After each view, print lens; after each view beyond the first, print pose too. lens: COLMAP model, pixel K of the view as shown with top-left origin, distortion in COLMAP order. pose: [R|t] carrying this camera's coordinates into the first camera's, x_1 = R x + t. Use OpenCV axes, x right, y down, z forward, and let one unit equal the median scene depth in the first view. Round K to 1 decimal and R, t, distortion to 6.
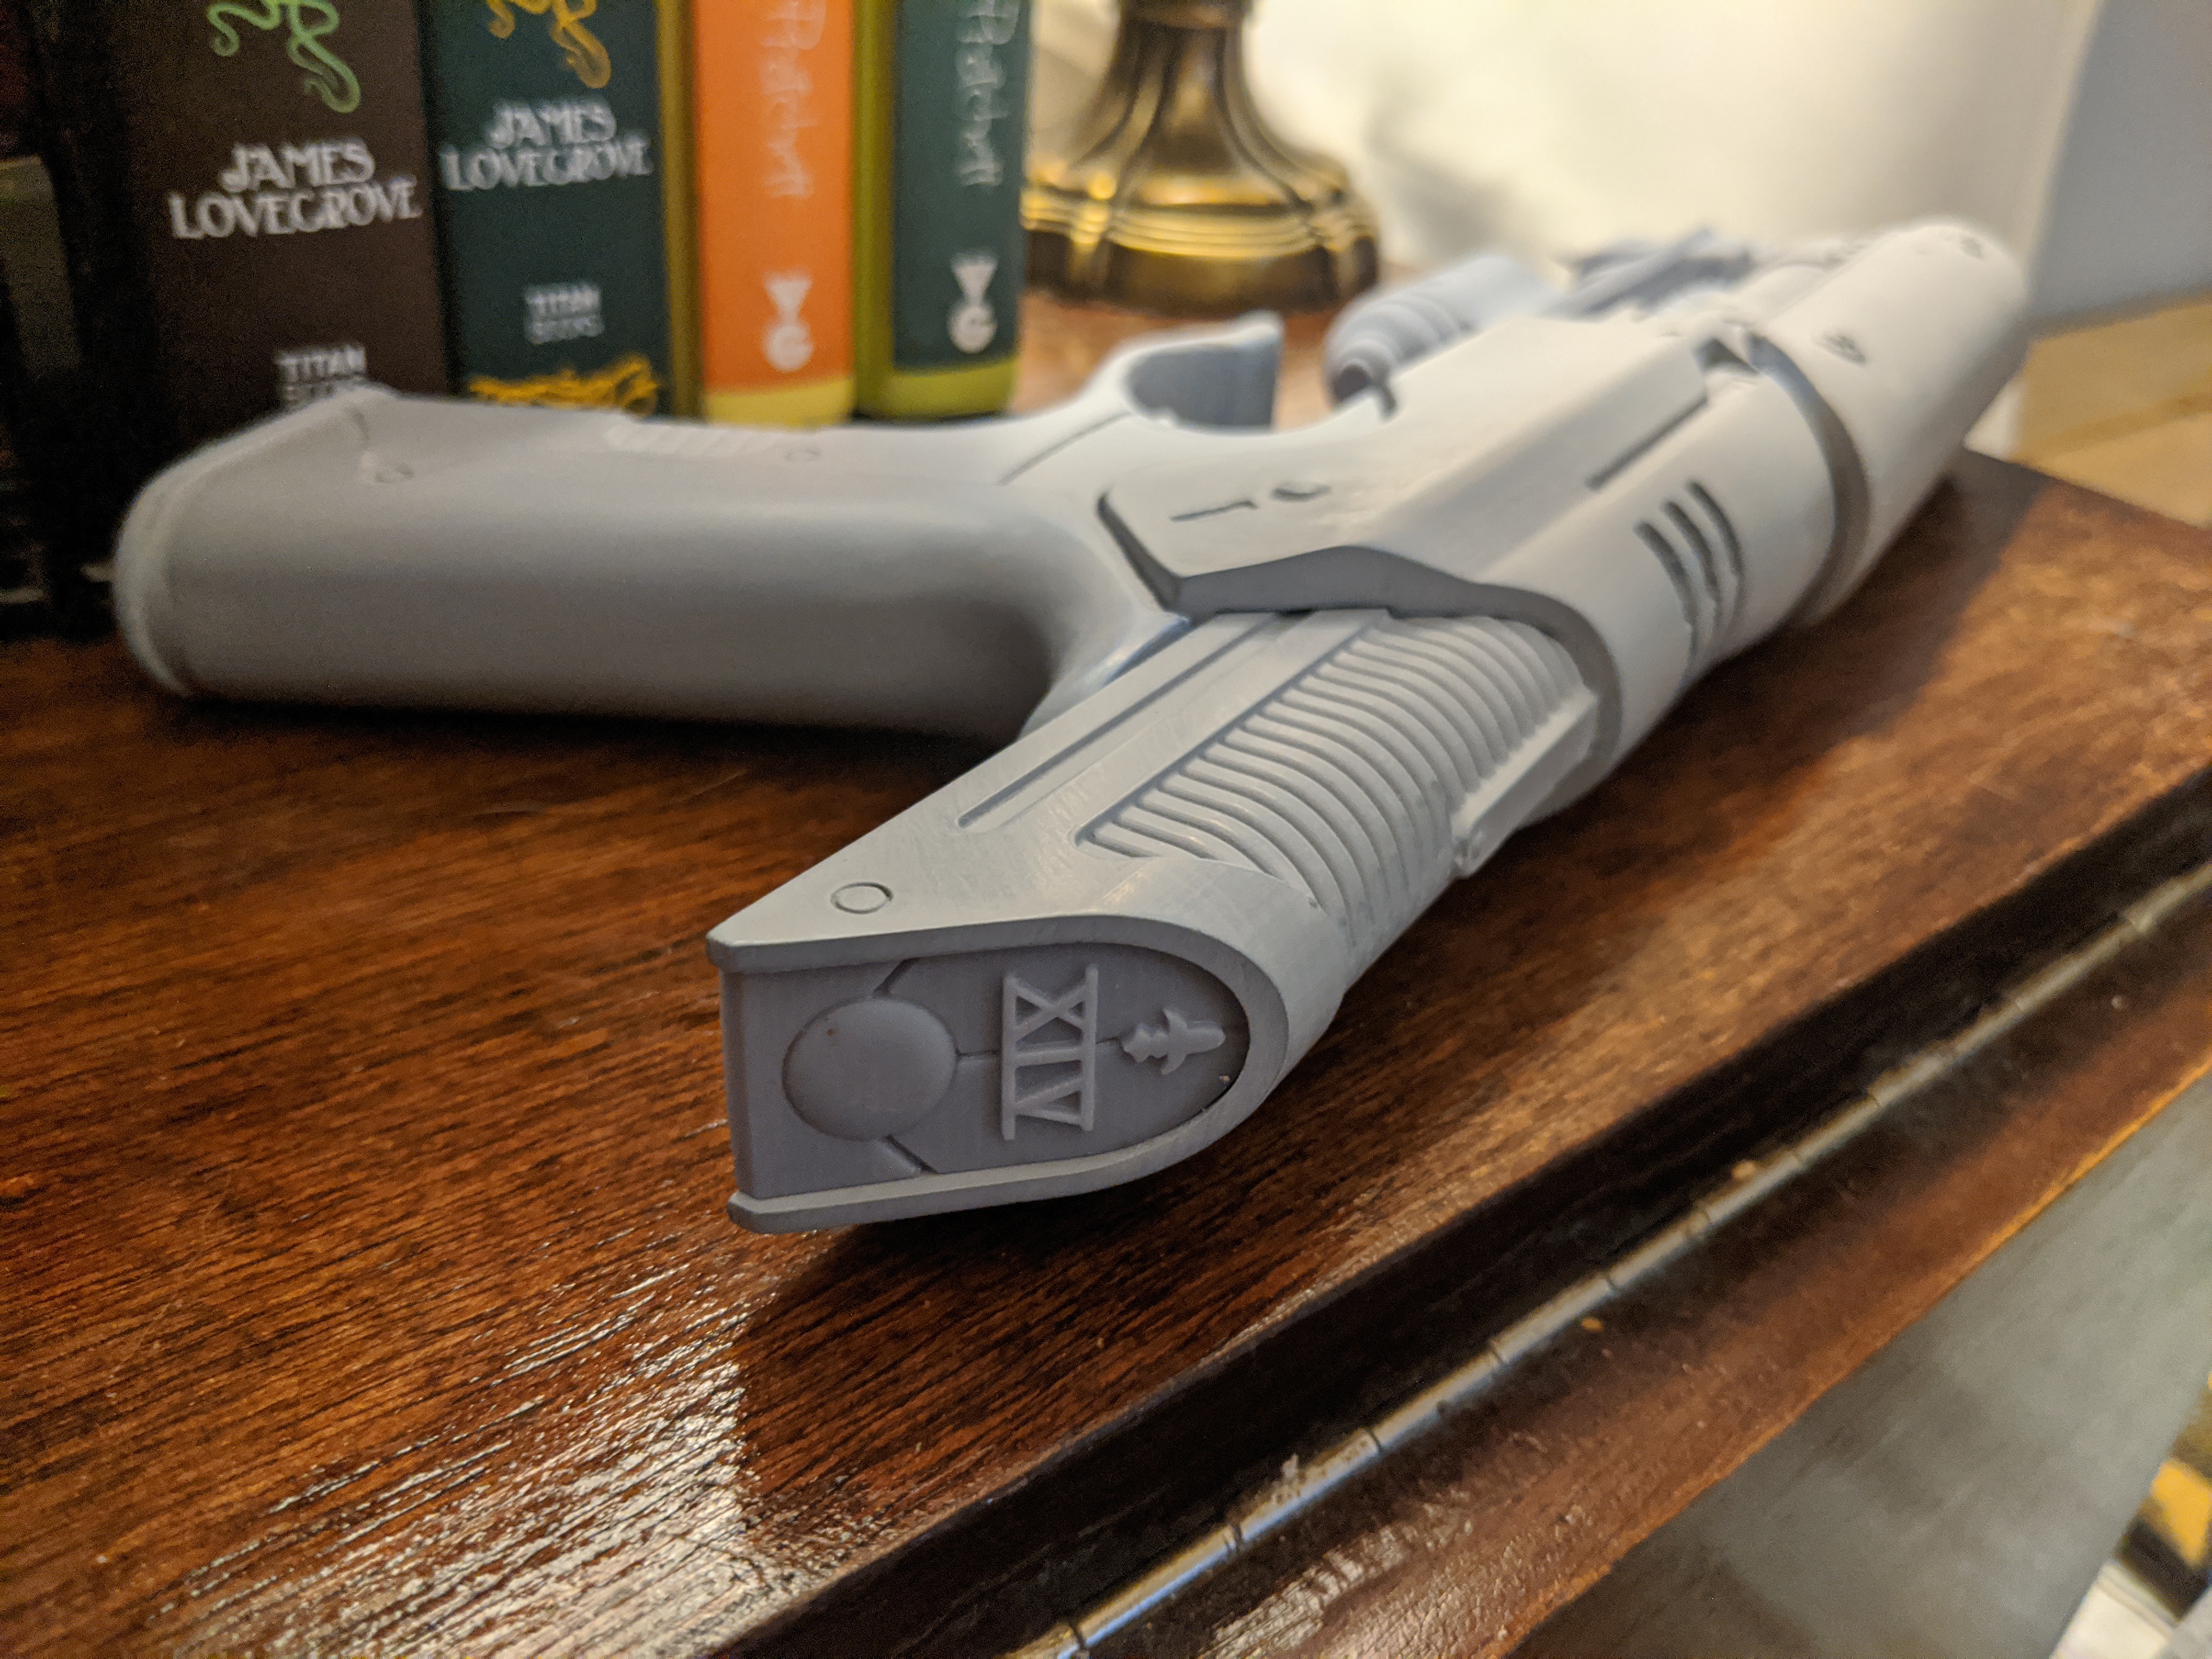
lens RADIAL K [[1999.7, 0, 1106.0], [0, 1999.7, 829.5], [0, 0, 1]] dist [-0.076616, -0.014181]
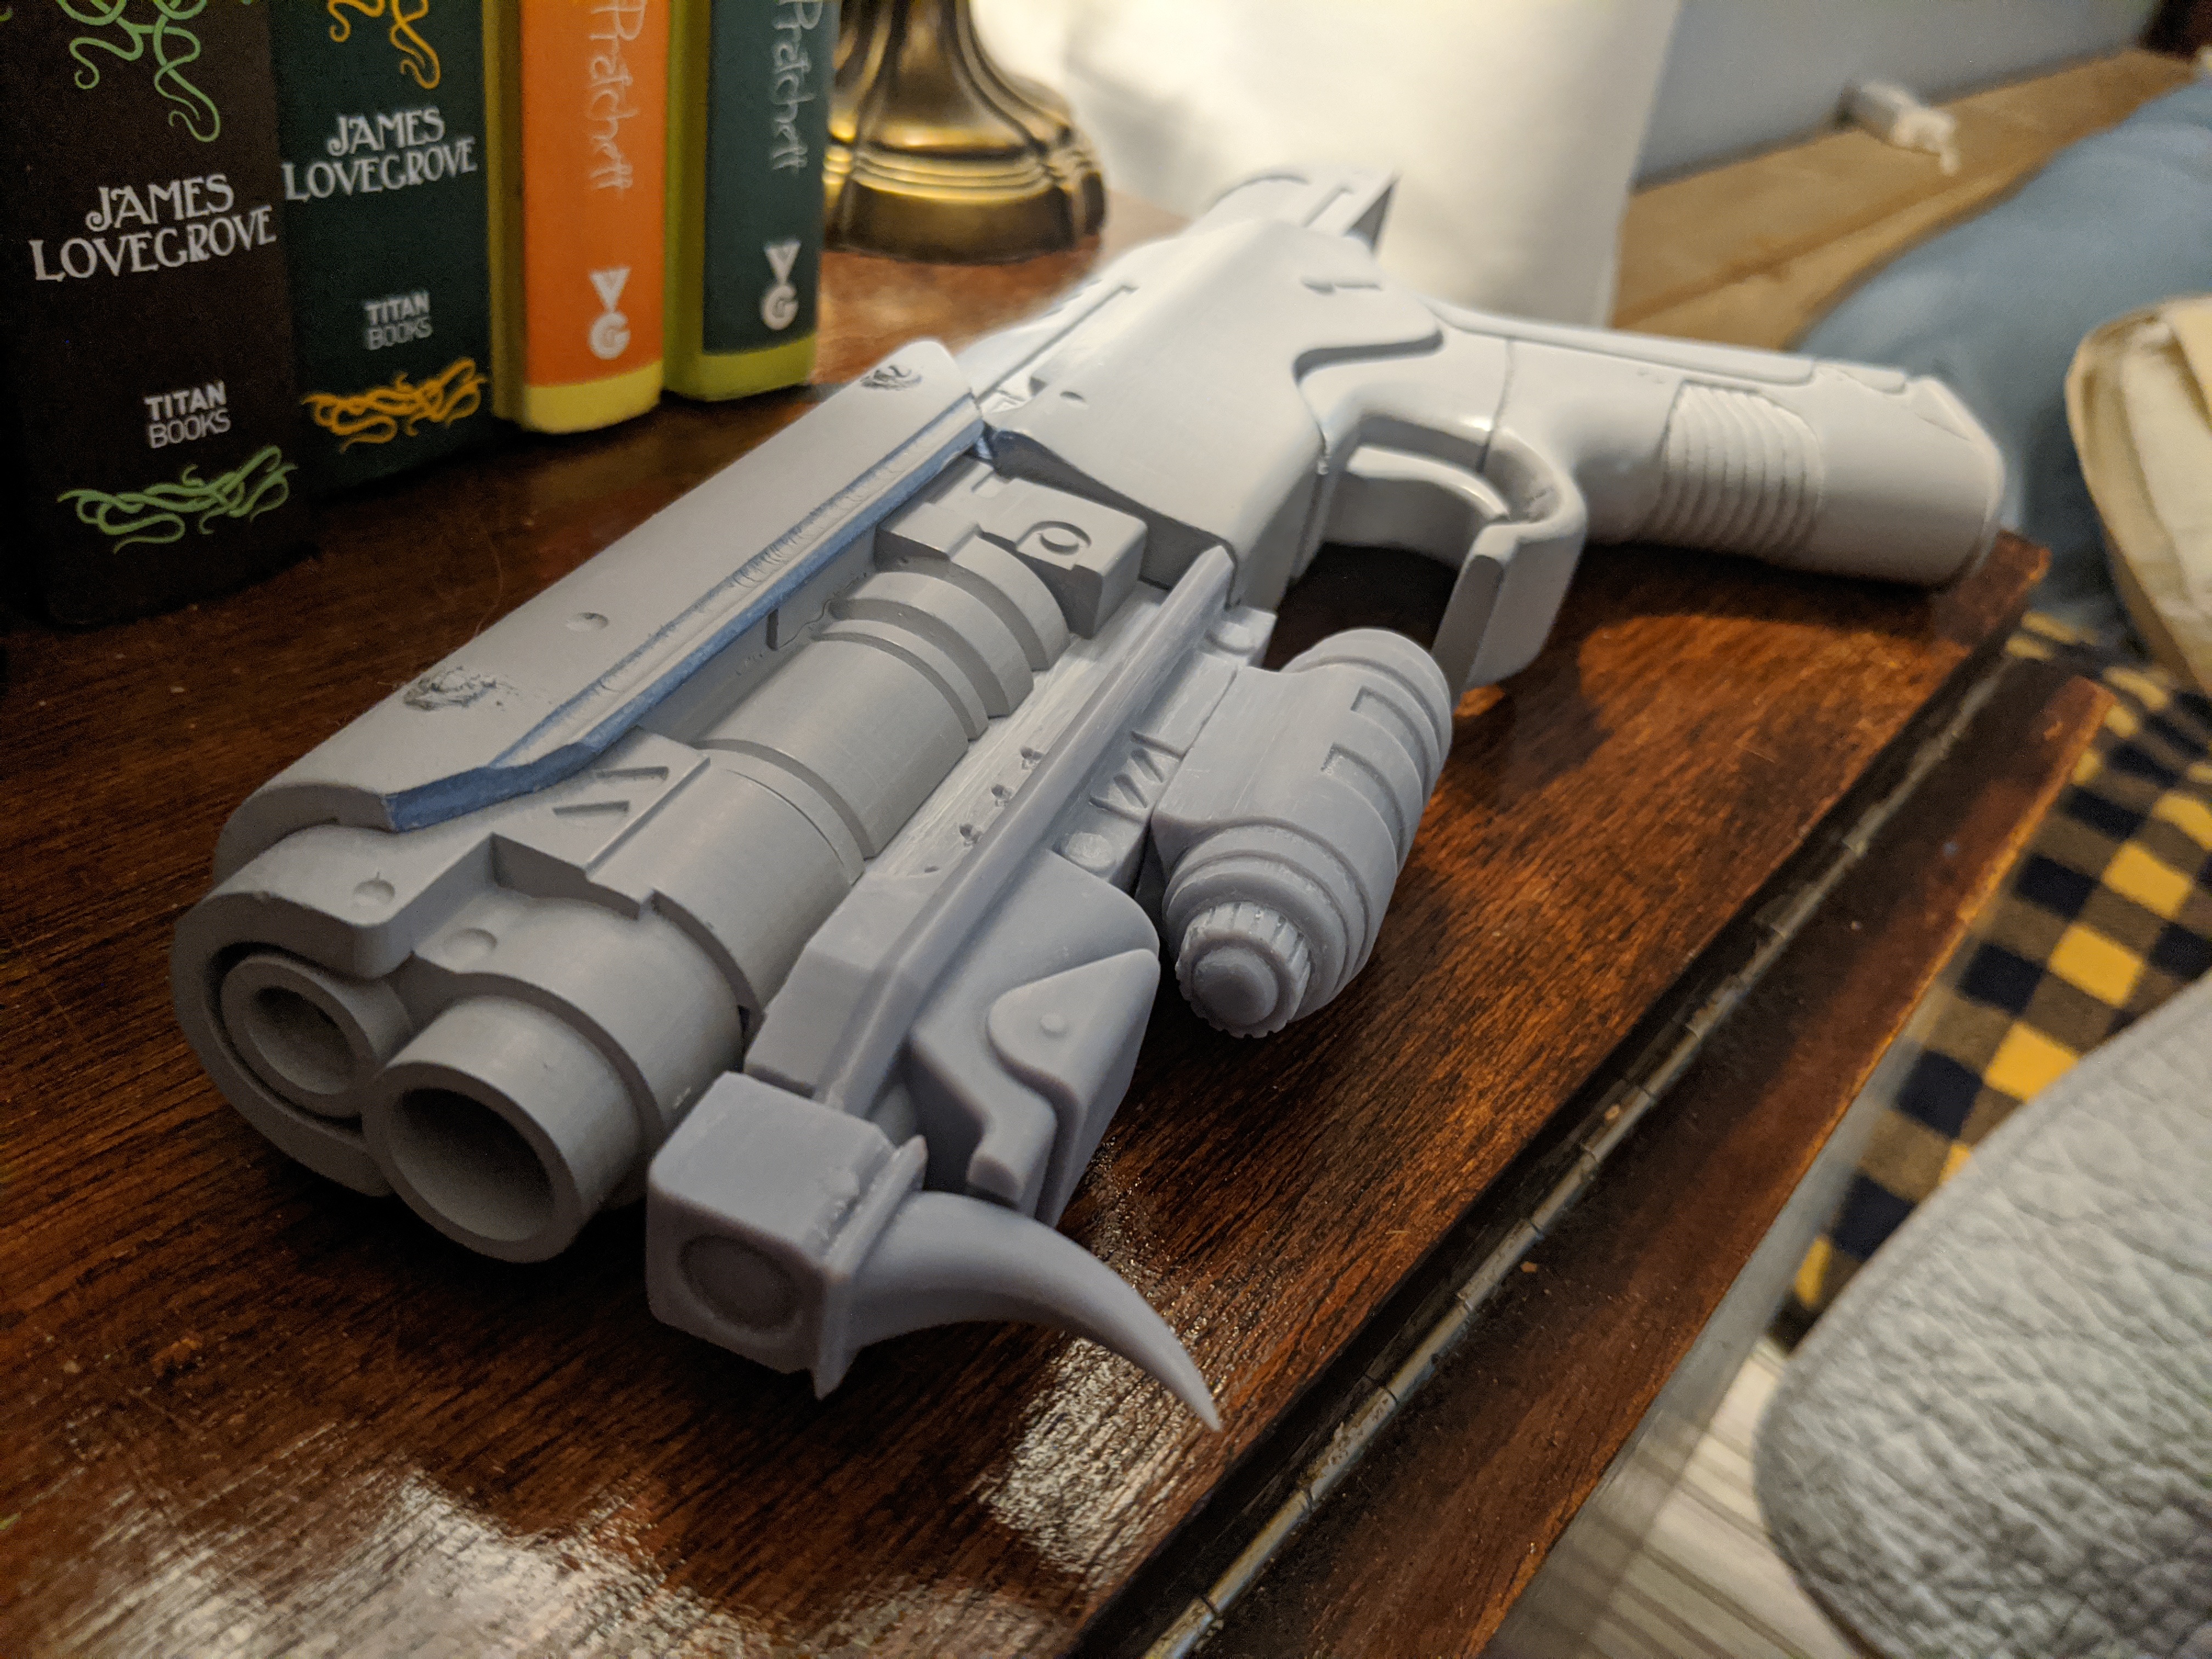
lens RADIAL K [[1999.7, 0, 1106.0], [0, 1999.7, 829.5], [0, 0, 1]] dist [-0.076616, -0.014181]
pose [[0.968910, -0.065712, 0.238527, -0.196761], [0.039314, 0.992726, 0.113794, -0.116035], [-0.244270, -0.100879, 0.964446, -0.050437]]
